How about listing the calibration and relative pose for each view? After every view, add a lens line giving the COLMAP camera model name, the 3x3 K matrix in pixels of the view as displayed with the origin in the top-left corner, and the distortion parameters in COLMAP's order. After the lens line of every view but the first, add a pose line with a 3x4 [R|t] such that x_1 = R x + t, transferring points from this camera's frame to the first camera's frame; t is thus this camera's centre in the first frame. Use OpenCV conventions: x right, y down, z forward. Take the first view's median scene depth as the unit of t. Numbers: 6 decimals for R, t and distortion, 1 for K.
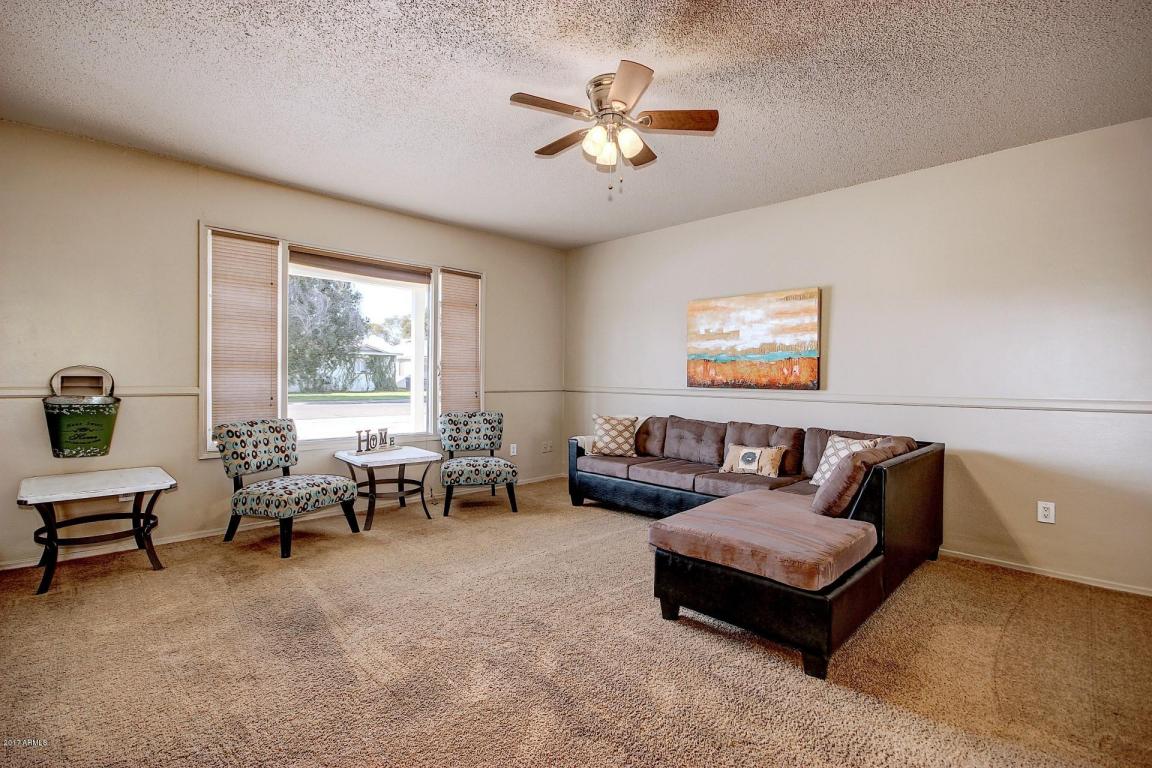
lens RADIAL K [[529.4, 0, 573.3], [0, 529.4, 386.5], [0, 0, 1]] dist [-0.003164, -0.001460]
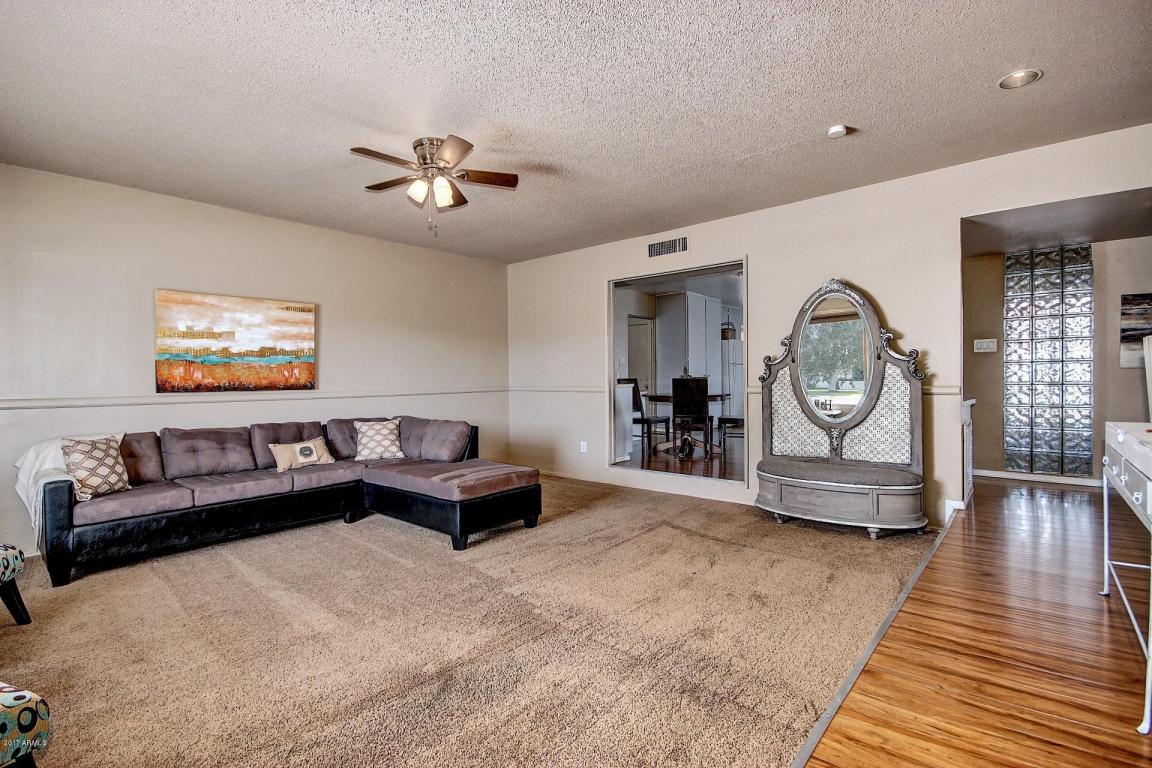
lens RADIAL K [[529.4, 0, 574.7], [0, 529.4, 384.4], [0, 0, 1]] dist [-0.003164, -0.001460]
pose [[-0.078011, -0.021860, 0.996713, -0.719557], [0.027210, 0.999340, 0.024047, -0.015796], [-0.996581, 0.028996, -0.077365, 0.459287]]
